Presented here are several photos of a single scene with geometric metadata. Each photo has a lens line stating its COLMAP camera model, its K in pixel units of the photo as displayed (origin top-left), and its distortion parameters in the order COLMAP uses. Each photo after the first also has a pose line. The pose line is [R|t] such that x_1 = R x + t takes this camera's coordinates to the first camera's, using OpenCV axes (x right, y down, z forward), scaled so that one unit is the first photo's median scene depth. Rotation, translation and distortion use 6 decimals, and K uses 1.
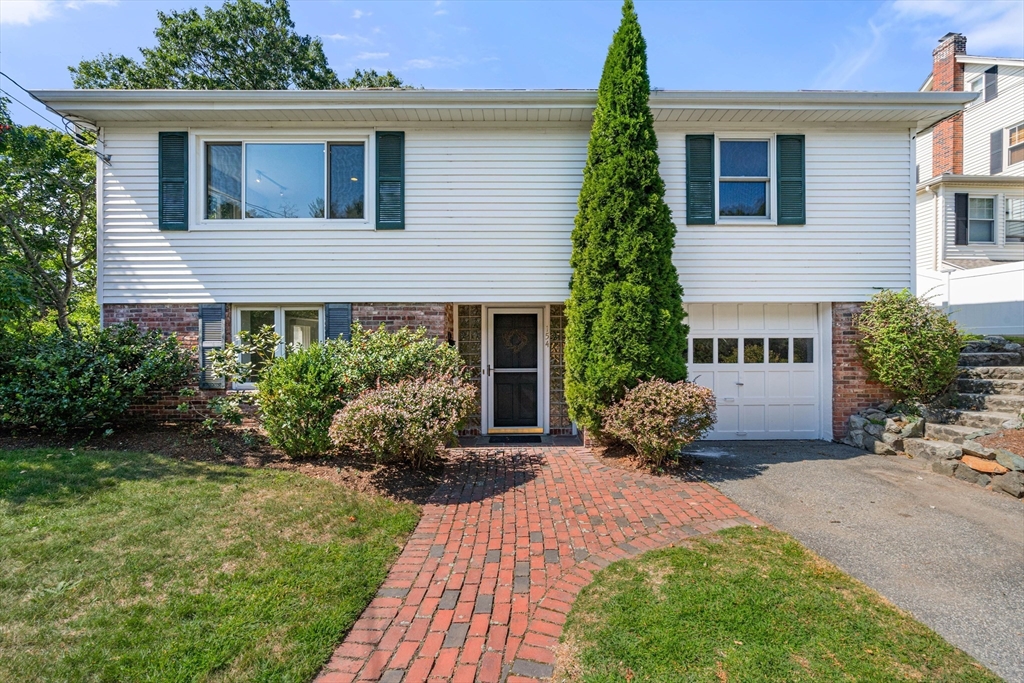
lens RADIAL K [[464.4, 0, 512.4], [0, 464.4, 349.5], [0, 0, 1]] dist [-0.003277, 0.000060]
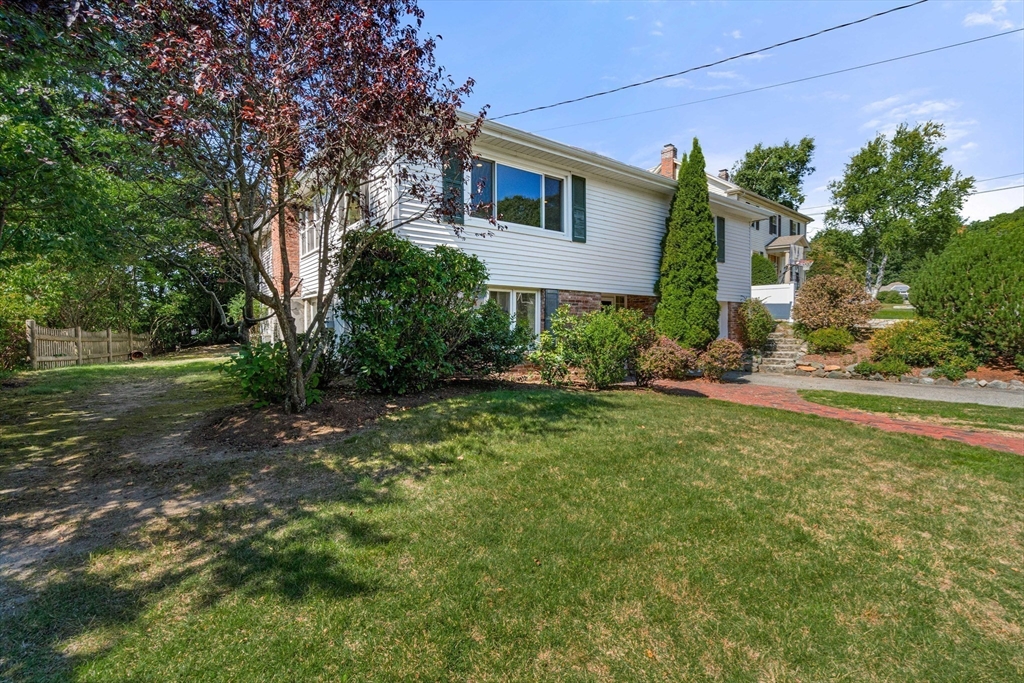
lens RADIAL K [[464.4, 0, 514.7], [0, 464.4, 332.1], [0, 0, 1]] dist [-0.003277, 0.000060]
pose [[0.799724, -0.002315, 0.600364, -1.324262], [0.003119, 0.999995, -0.000300, 0.029965], [-0.600360, 0.002113, 0.799727, -0.068131]]
